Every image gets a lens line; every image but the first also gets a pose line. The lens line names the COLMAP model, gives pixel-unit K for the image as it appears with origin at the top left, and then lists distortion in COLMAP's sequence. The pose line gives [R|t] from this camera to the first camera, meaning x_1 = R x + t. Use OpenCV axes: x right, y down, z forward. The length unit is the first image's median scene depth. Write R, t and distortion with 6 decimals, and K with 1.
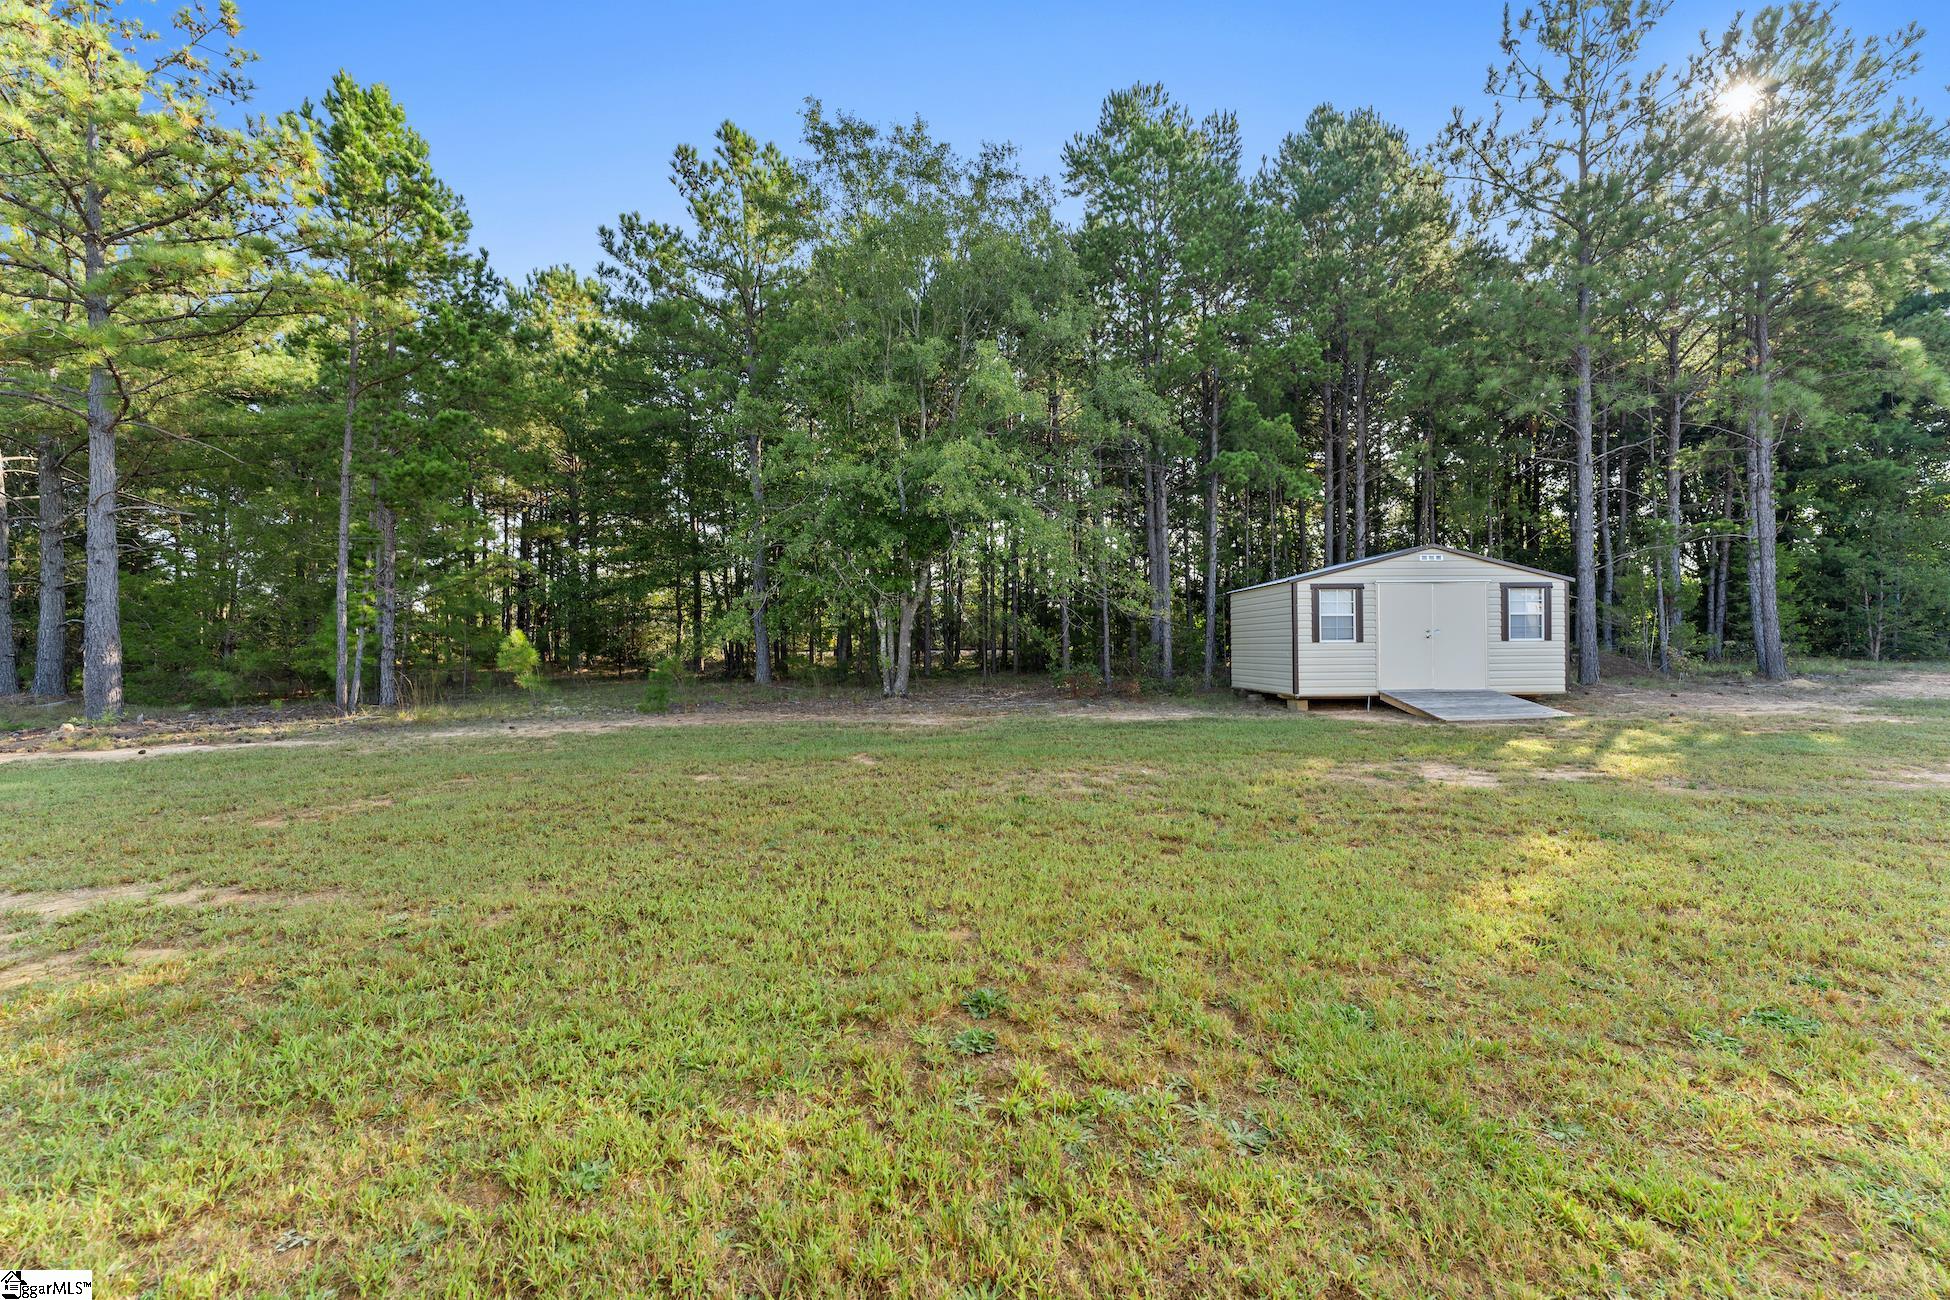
lens RADIAL K [[780.5, 0, 977.0], [0, 780.5, 649.3], [0, 0, 1]] dist [0.002240, -0.000490]
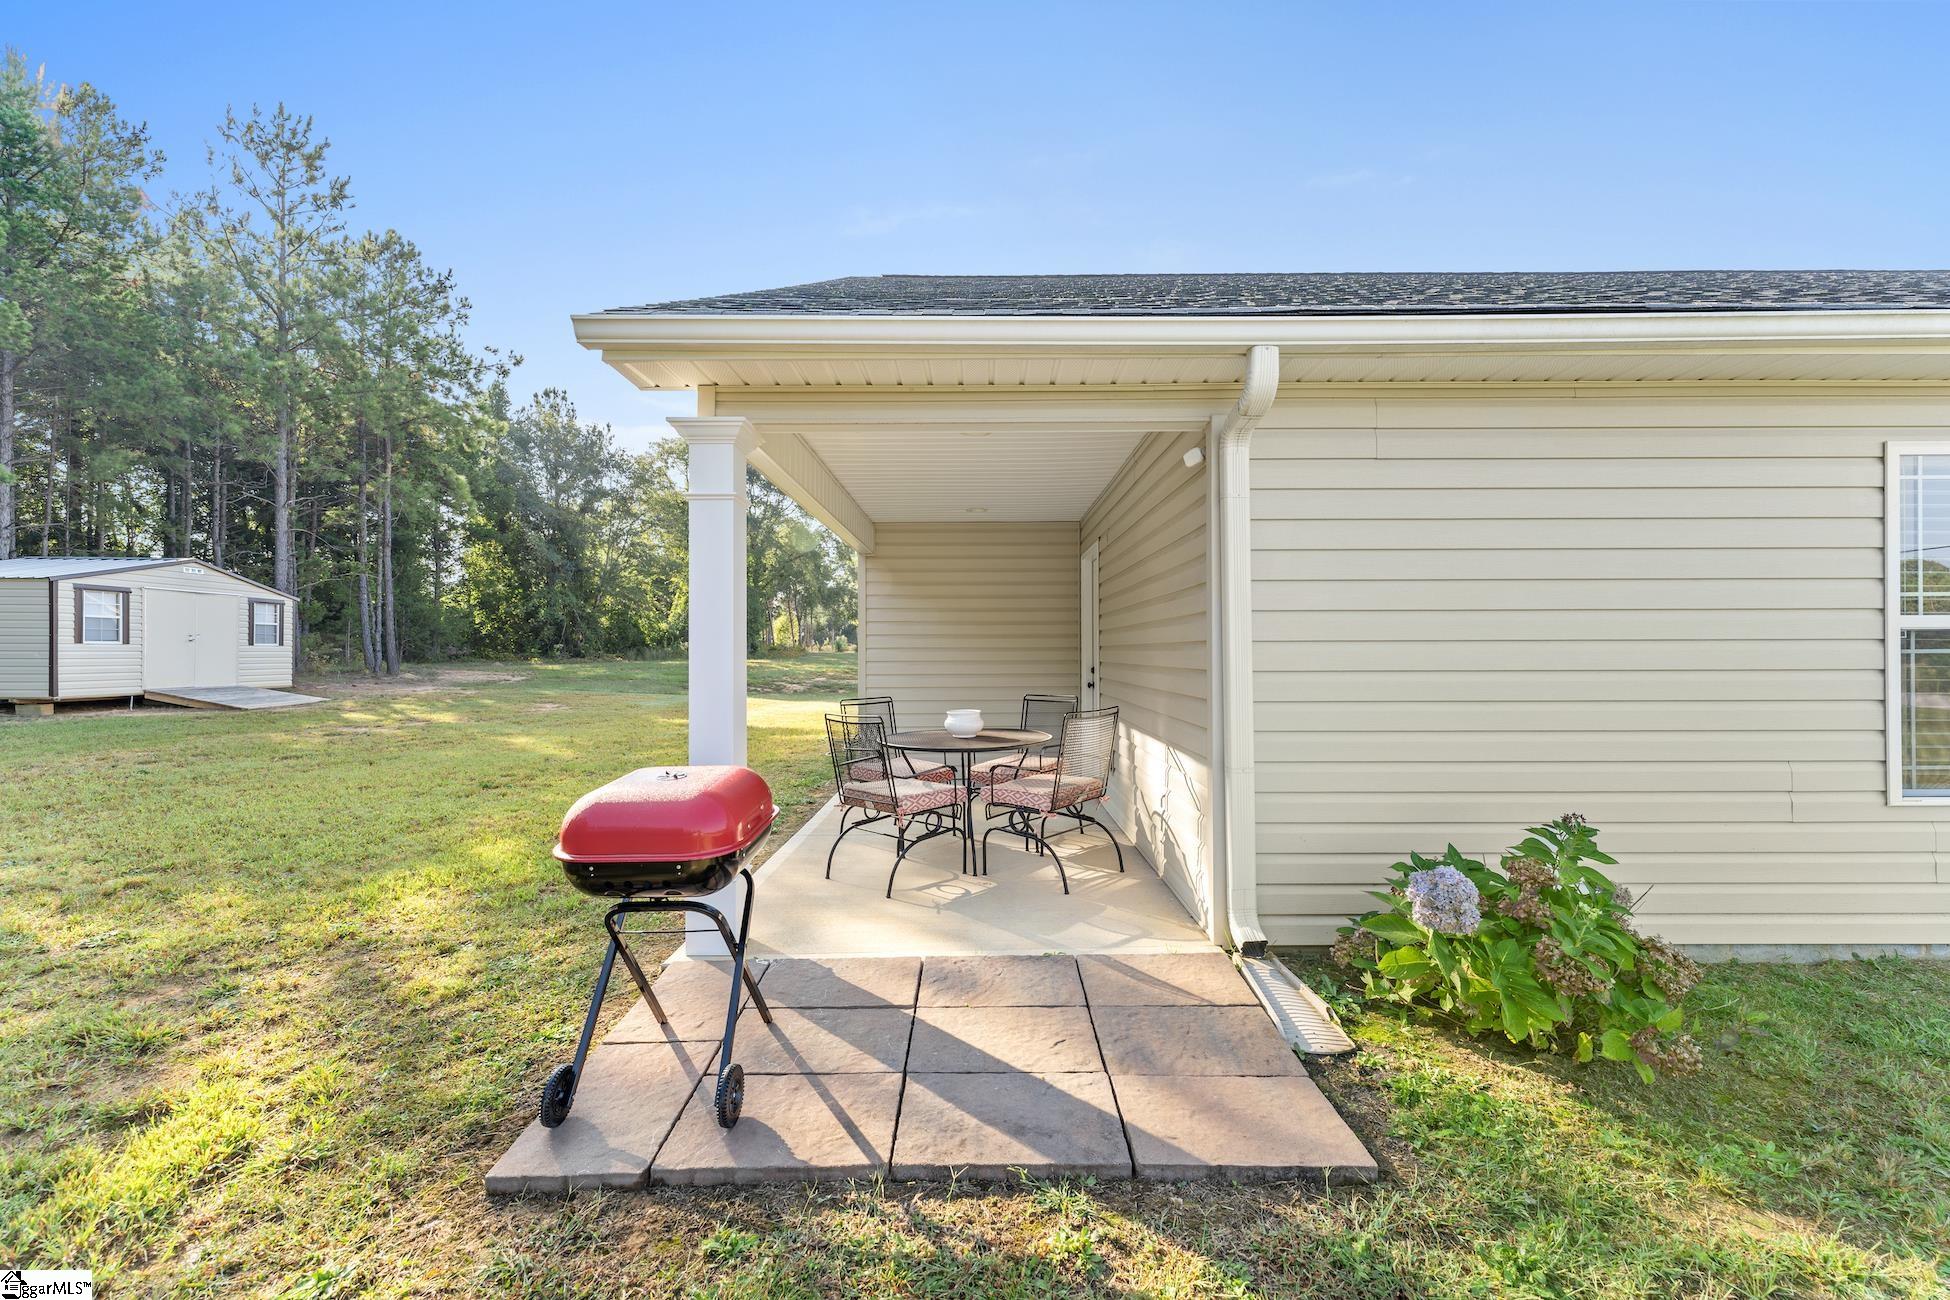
lens RADIAL K [[780.5, 0, 978.4], [0, 780.5, 653.2], [0, 0, 1]] dist [0.002240, -0.000490]
pose [[-0.017720, 0.007918, 0.999812, -0.574017], [-0.007702, 0.999938, -0.008056, 0.002430], [-0.999813, -0.007843, -0.017657, -0.122774]]
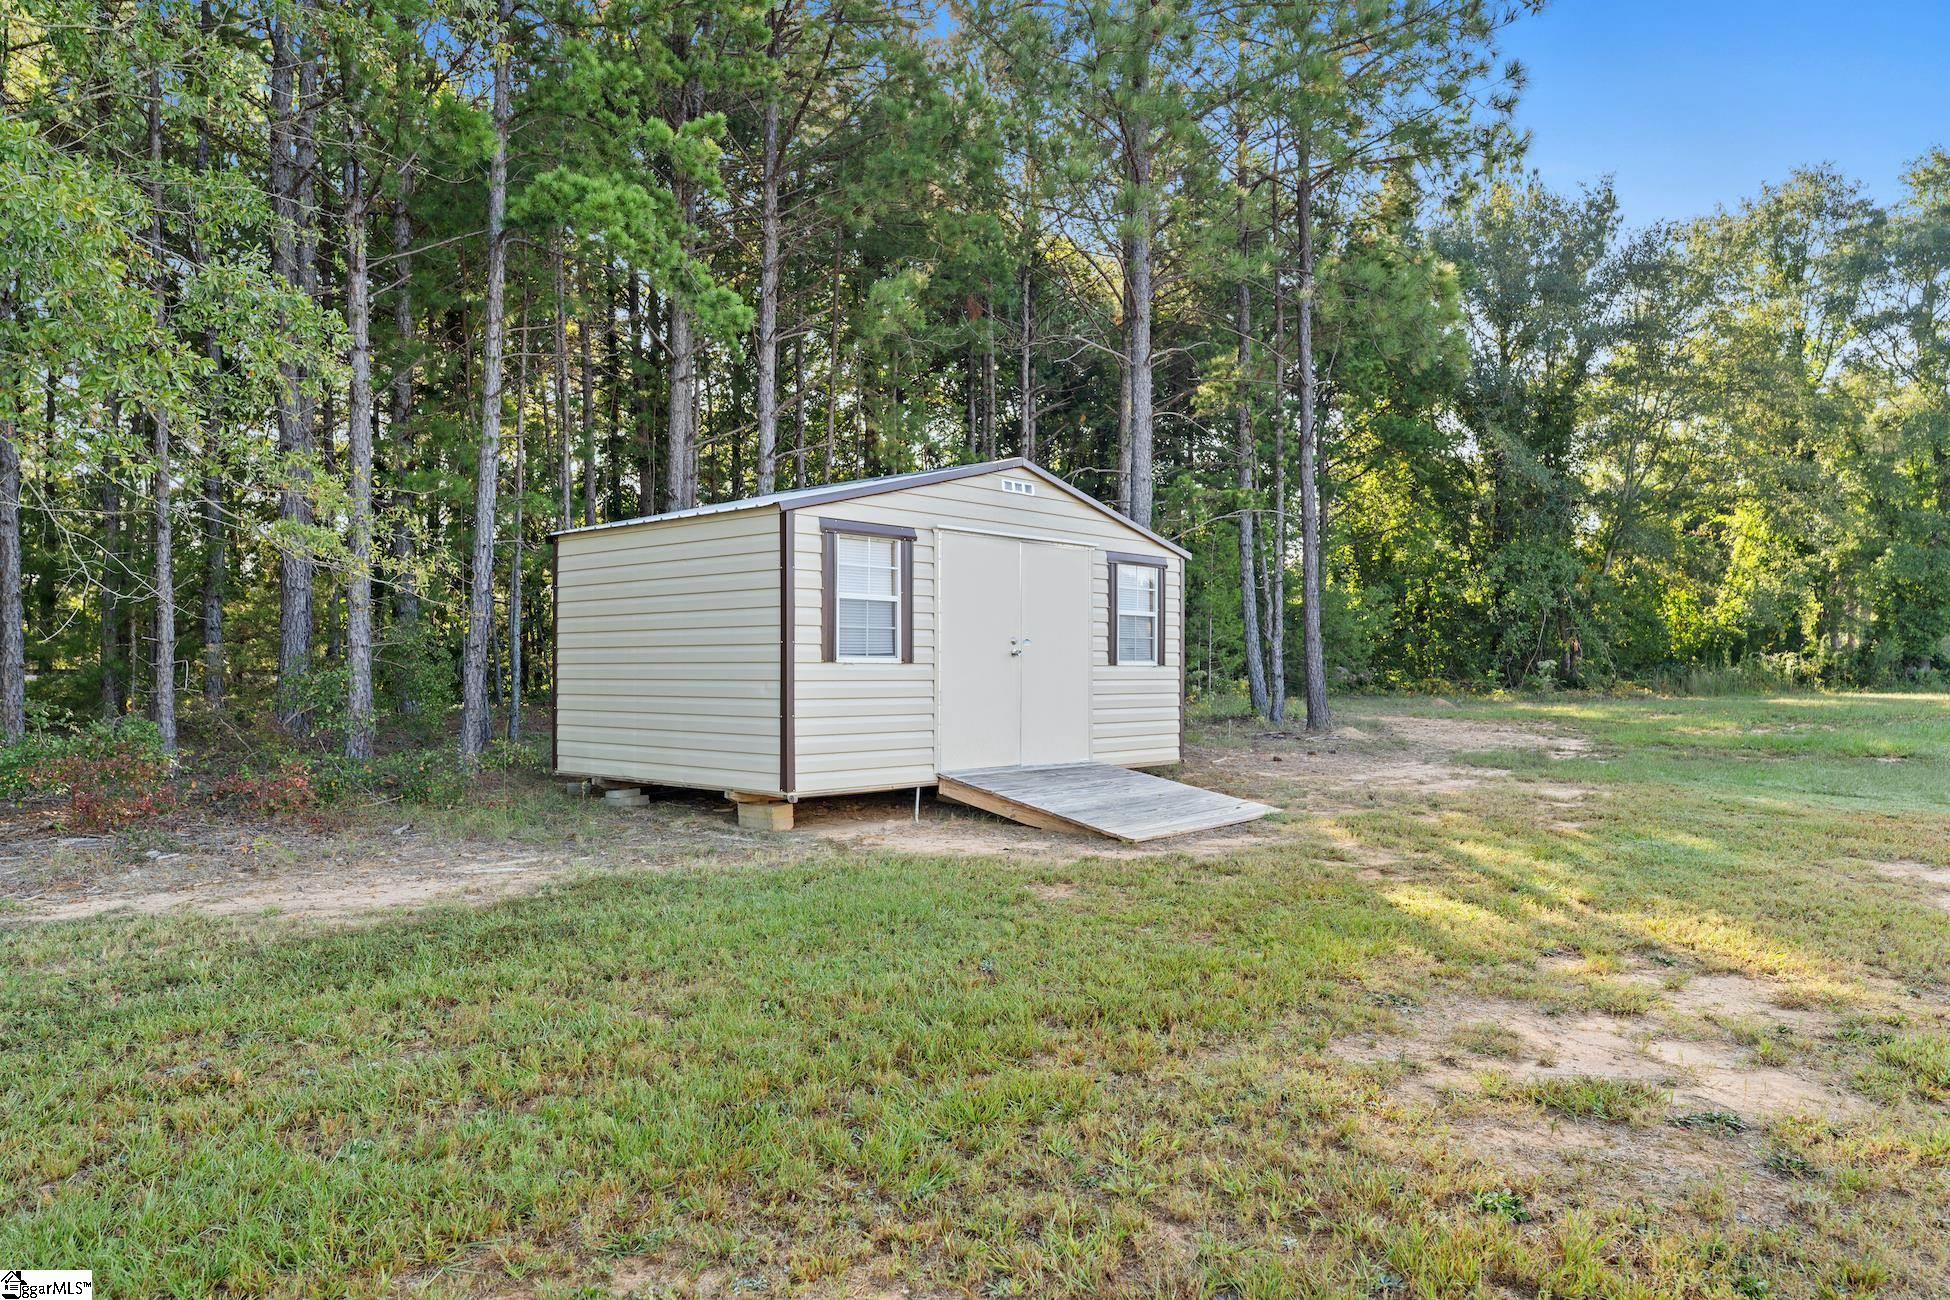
lens RADIAL K [[1282.0, 0, 968.6], [0, 1282.0, 651.6], [0, 0, 1]] dist [0.015143, 0.000651]
pose [[0.704472, 0.021934, 0.709392, 0.010925], [-0.007199, 0.999692, -0.023760, 0.000900], [-0.709695, 0.011631, 0.704413, 0.473292]]
